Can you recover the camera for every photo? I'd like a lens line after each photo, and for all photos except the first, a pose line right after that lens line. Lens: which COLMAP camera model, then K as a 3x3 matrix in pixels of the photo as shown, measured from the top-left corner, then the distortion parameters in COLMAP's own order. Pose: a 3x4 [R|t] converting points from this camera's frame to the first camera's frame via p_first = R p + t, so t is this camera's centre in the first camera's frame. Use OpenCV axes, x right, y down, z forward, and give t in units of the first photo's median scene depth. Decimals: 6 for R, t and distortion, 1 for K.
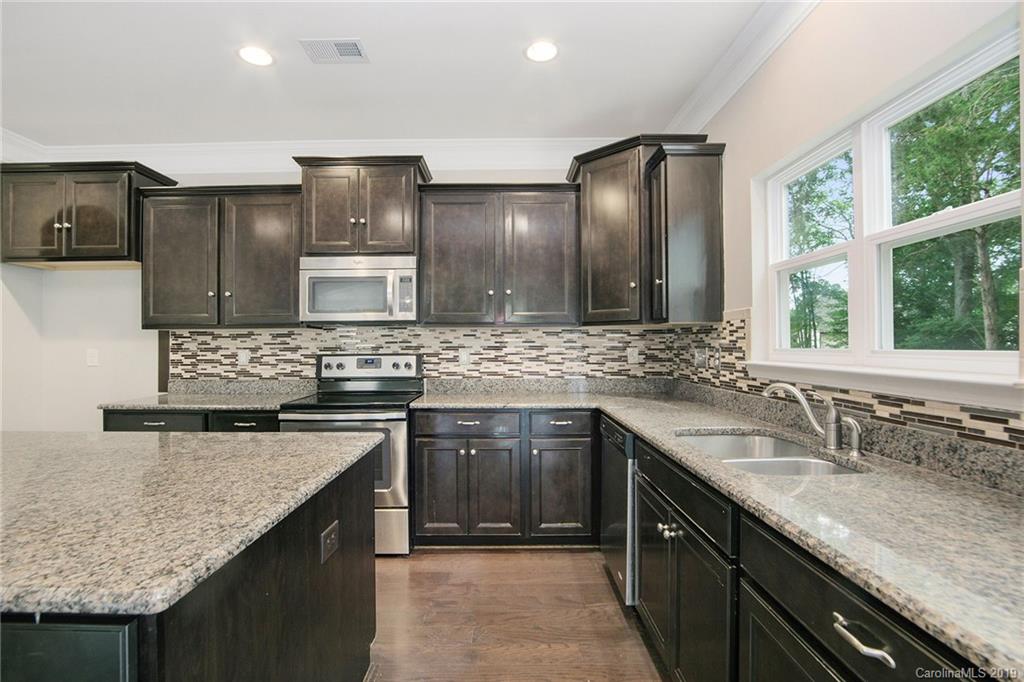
lens RADIAL K [[470.3, 0, 504.0], [0, 470.3, 349.0], [0, 0, 1]] dist [-0.033460, 0.003557]
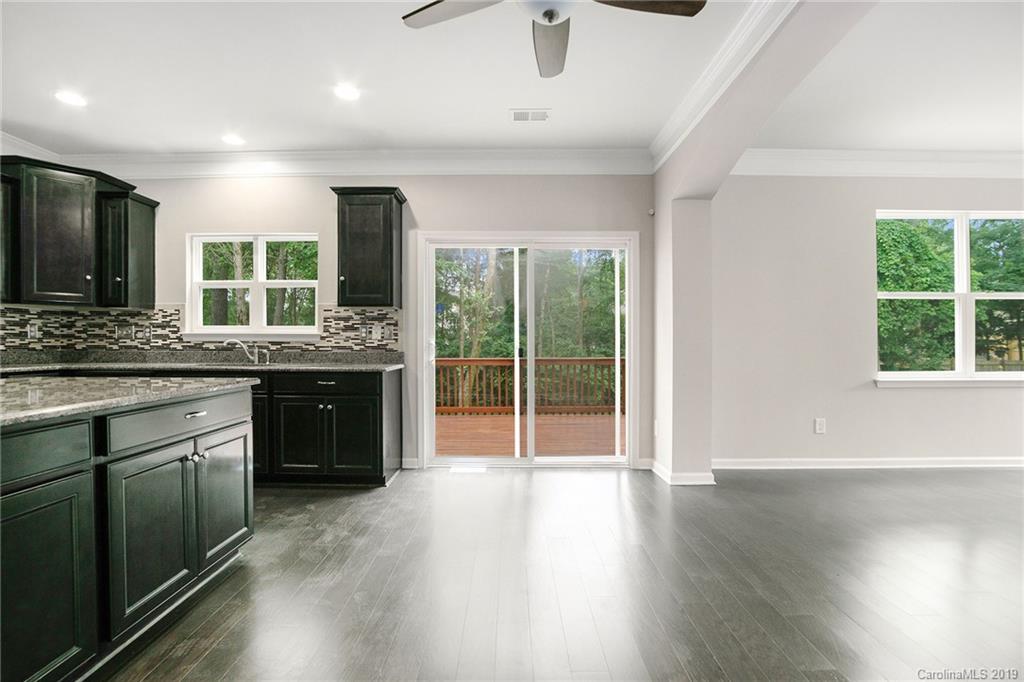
lens RADIAL K [[470.3, 0, 508.2], [0, 470.3, 345.3], [0, 0, 1]] dist [-0.033460, 0.003557]
pose [[0.008401, 0.016399, 0.999830, -0.845594], [0.006967, 0.999840, -0.016458, 0.075609], [-0.999940, 0.007104, 0.008285, -0.190571]]
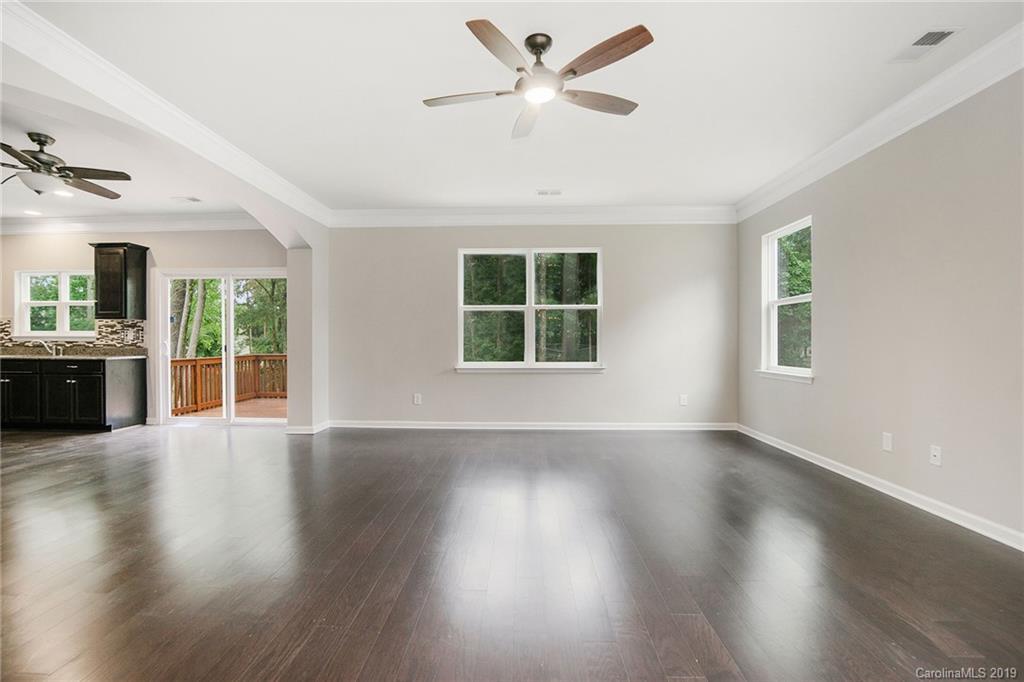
lens RADIAL K [[470.3, 0, 512.0], [0, 470.3, 346.3], [0, 0, 1]] dist [-0.033460, 0.003557]
pose [[0.036061, 0.009989, 0.999300, -1.393451], [0.006840, 0.999924, -0.010242, 0.092360], [-0.999326, 0.007205, 0.035990, -1.398024]]
